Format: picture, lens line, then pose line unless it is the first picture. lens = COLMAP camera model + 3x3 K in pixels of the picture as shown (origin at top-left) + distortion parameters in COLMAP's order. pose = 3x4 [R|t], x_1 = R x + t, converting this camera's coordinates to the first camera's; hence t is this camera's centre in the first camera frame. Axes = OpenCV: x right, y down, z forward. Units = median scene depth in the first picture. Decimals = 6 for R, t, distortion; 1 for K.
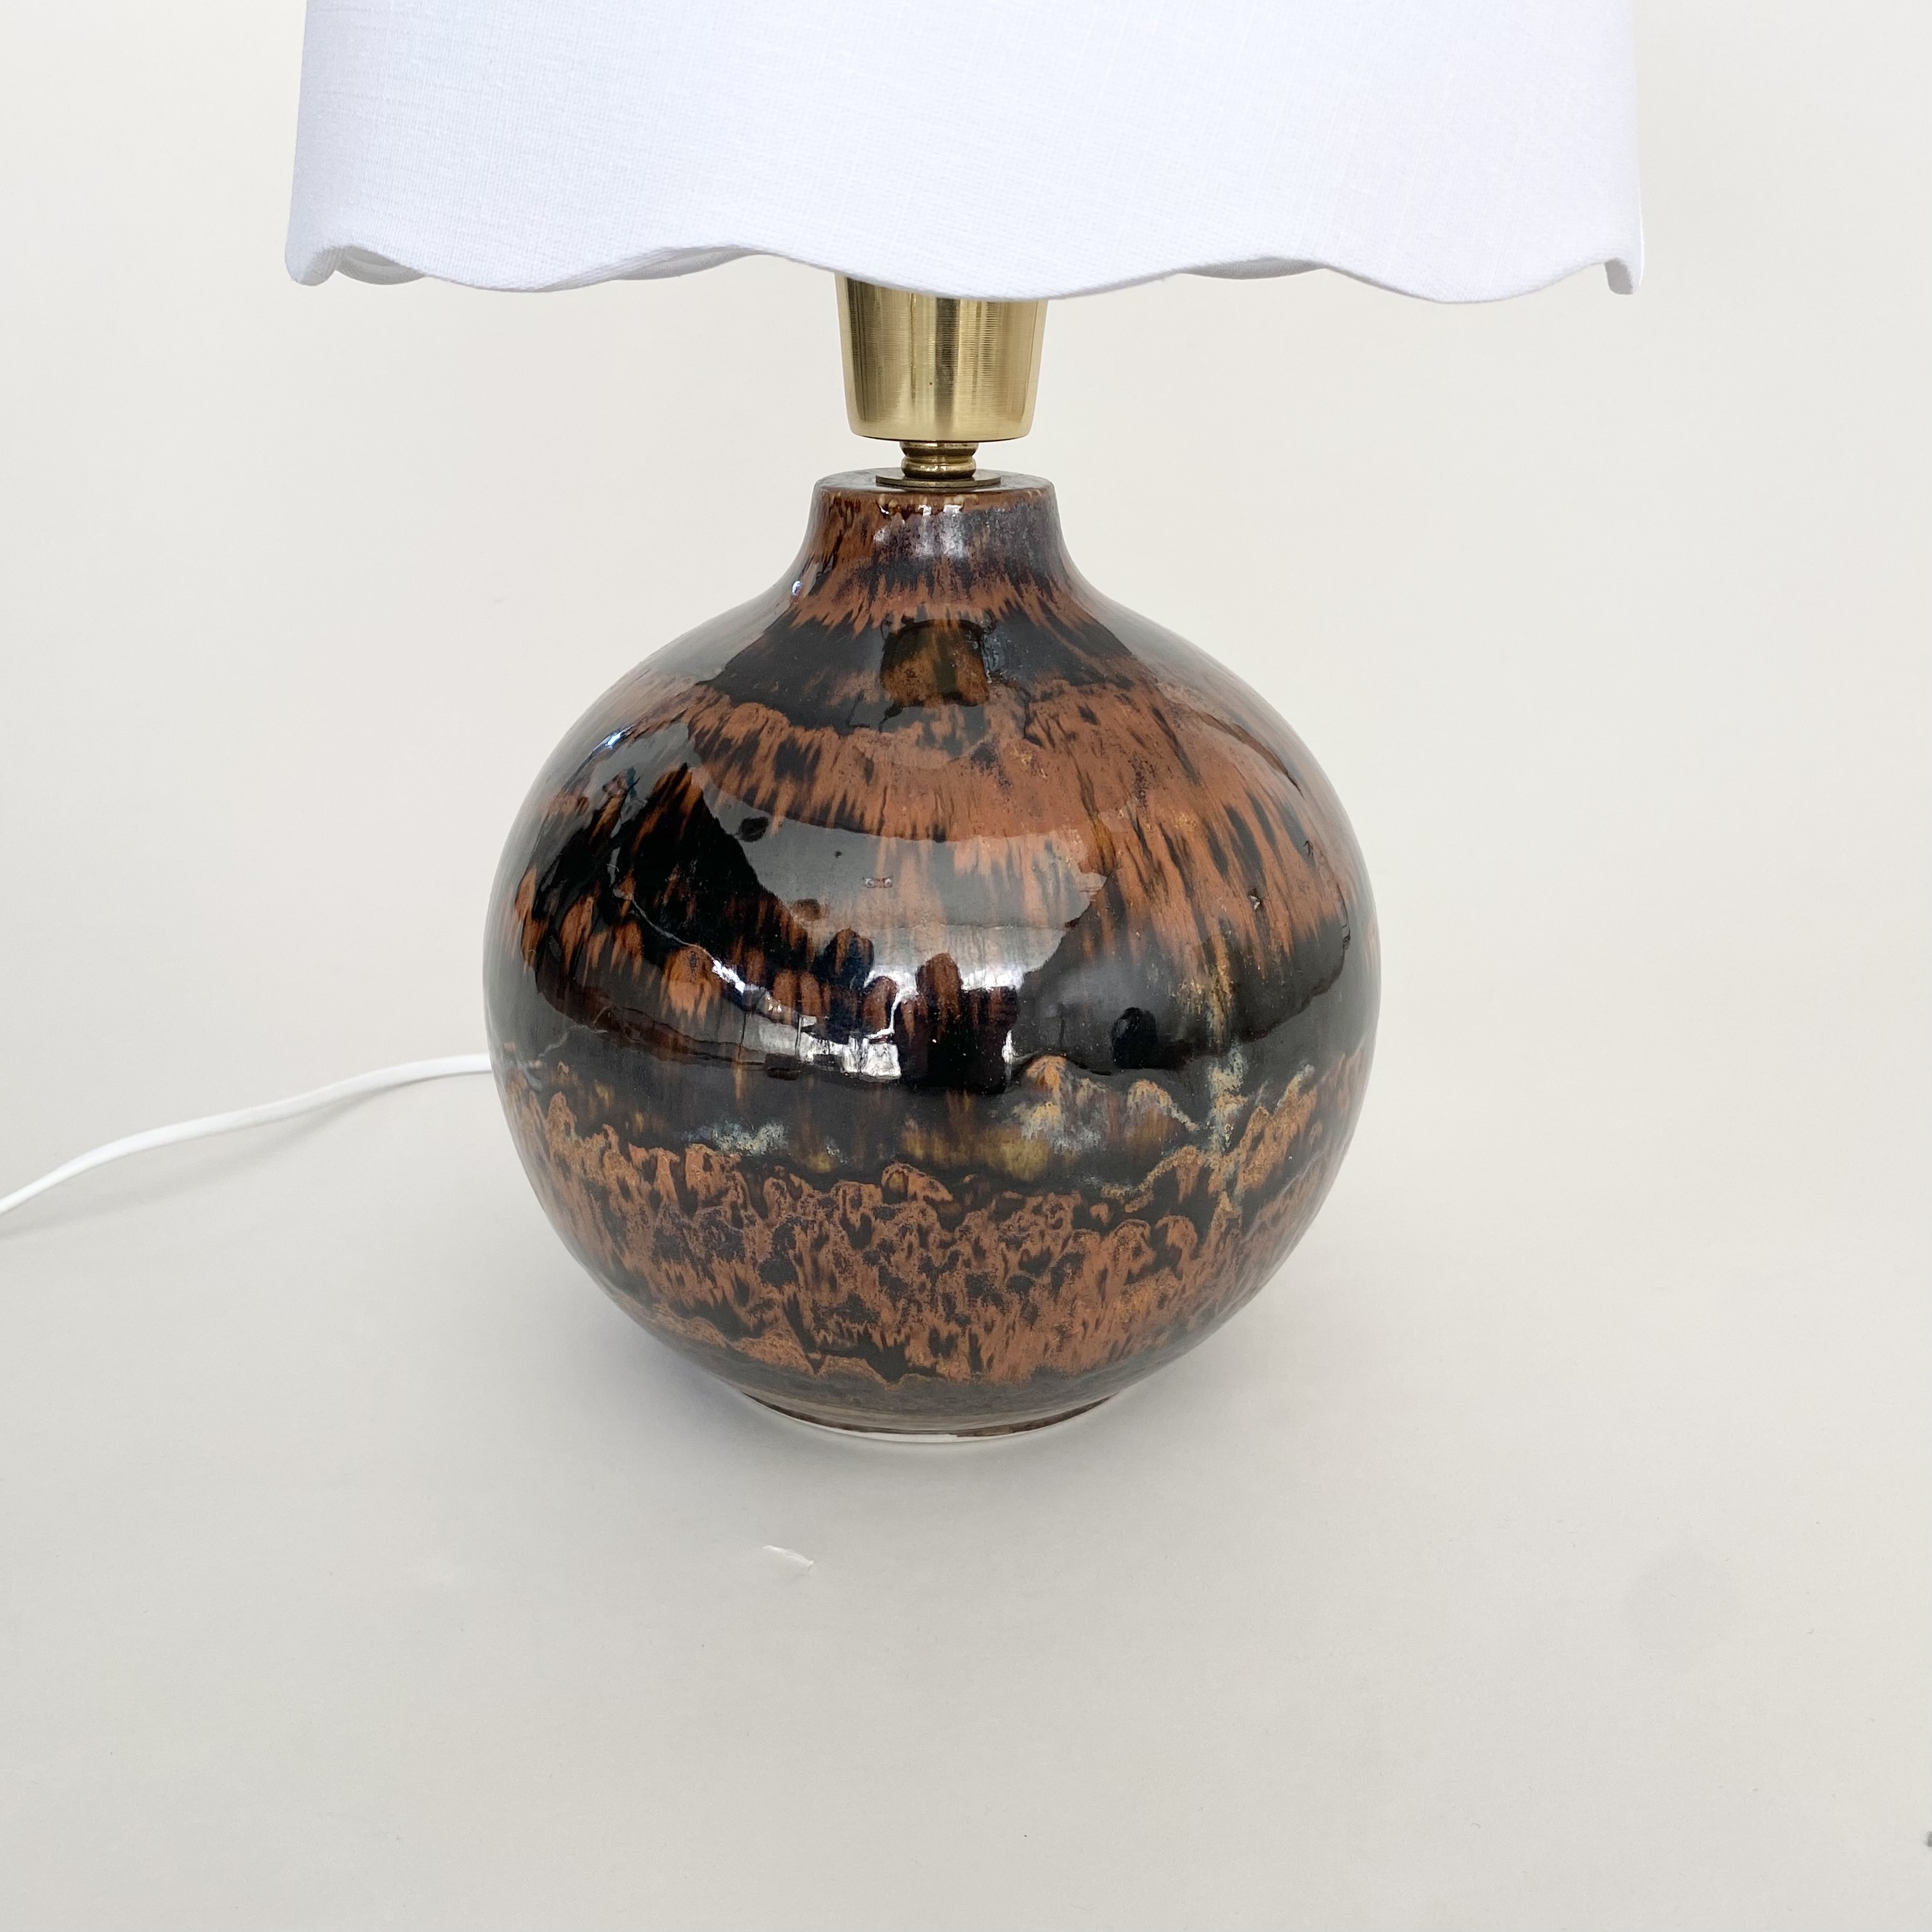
lens RADIAL K [[2016.4, 0, 908.6], [0, 2016.4, 955.4], [0, 0, 1]] dist [0.032214, 0.000000]
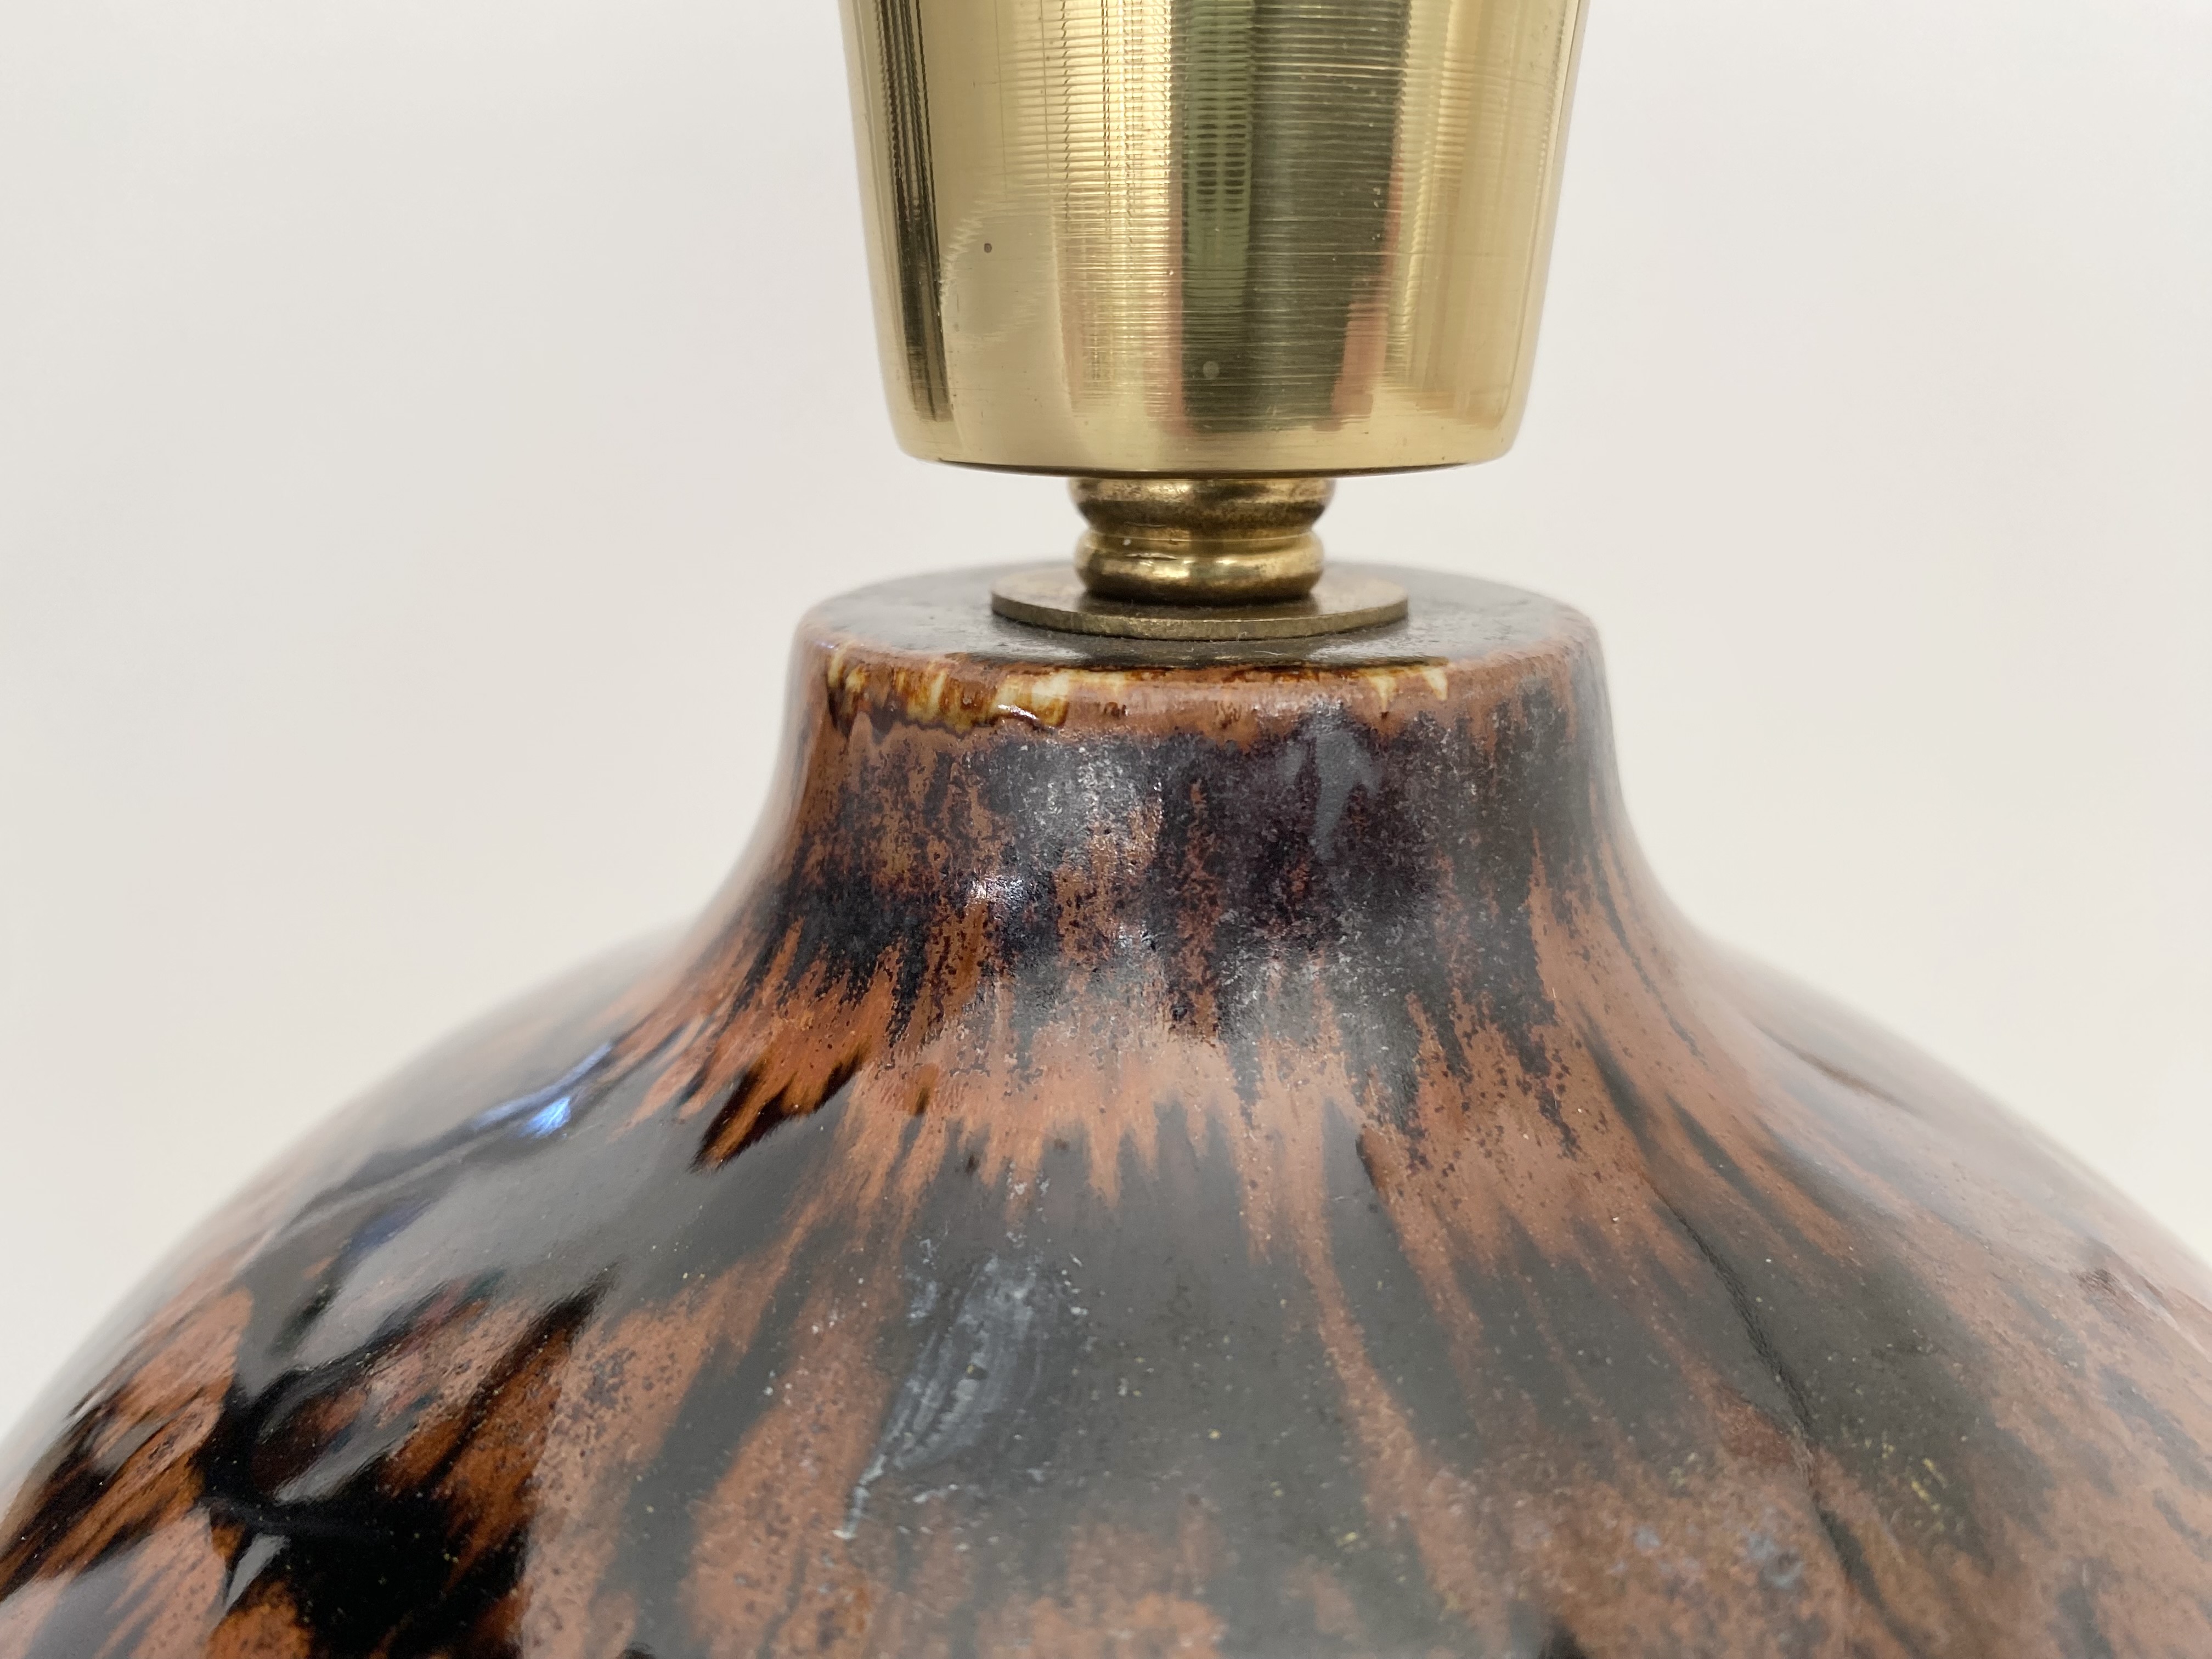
lens RADIAL K [[1669.6, 0, 1059.7], [0, 1669.6, 846.2], [0, 0, 1]] dist [-0.004775, -0.007367]
pose [[0.862596, 0.139735, -0.486212, 0.139548], [-0.174092, 0.984387, -0.025952, -0.211602], [0.474994, 0.107032, 0.873456, 0.864600]]
